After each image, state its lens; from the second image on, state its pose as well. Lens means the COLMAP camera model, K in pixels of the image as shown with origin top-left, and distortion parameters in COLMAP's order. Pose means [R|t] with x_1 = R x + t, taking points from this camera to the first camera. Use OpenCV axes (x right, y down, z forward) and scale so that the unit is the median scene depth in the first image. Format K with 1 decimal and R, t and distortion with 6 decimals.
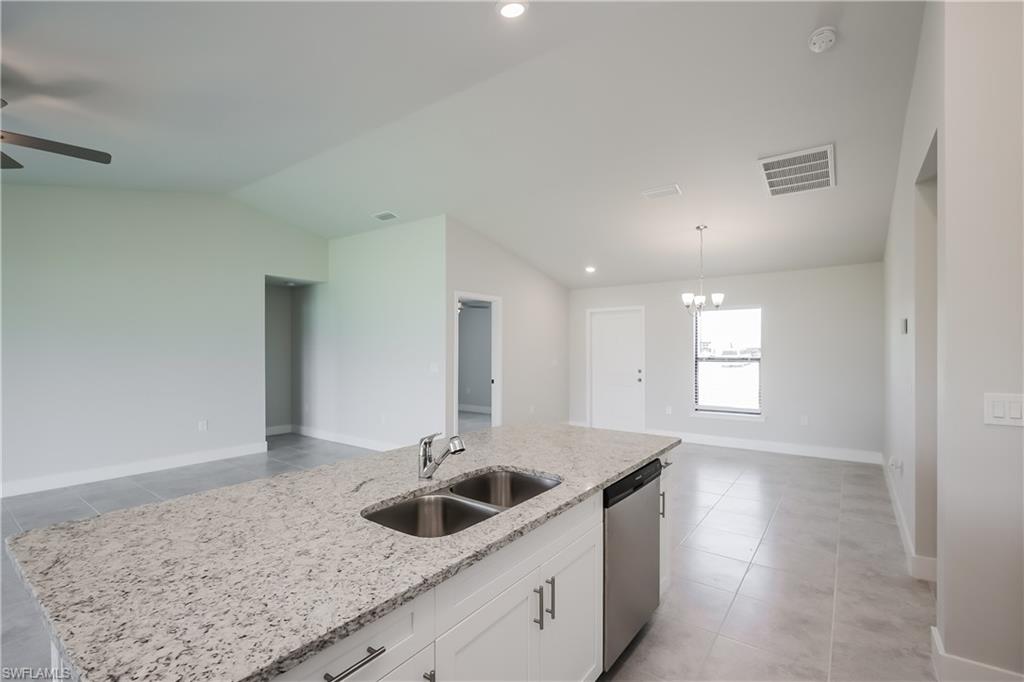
lens RADIAL K [[457.6, 0, 524.8], [0, 457.6, 348.7], [0, 0, 1]] dist [0.020489, -0.000101]
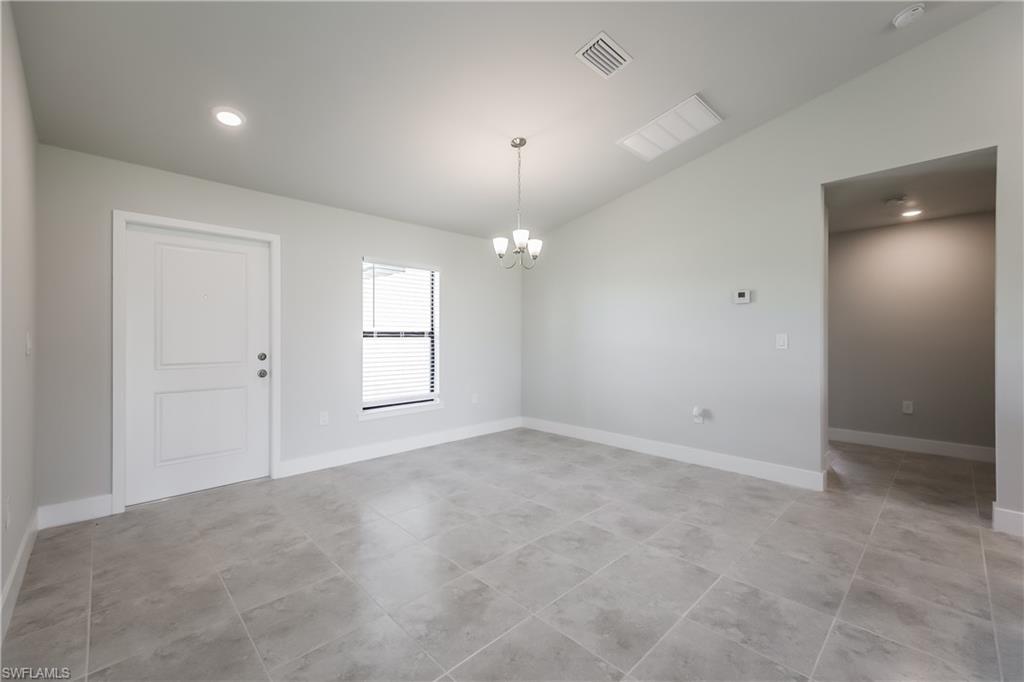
lens RADIAL K [[445.8, 0, 512.0], [0, 445.8, 341.0], [0, 0, 1]] dist [0.025591, 0.000006]
pose [[0.185397, -0.002985, 0.982659, -0.219000], [0.001258, 0.999995, 0.002801, 0.031606], [-0.982663, 0.000717, 0.185400, 0.663302]]
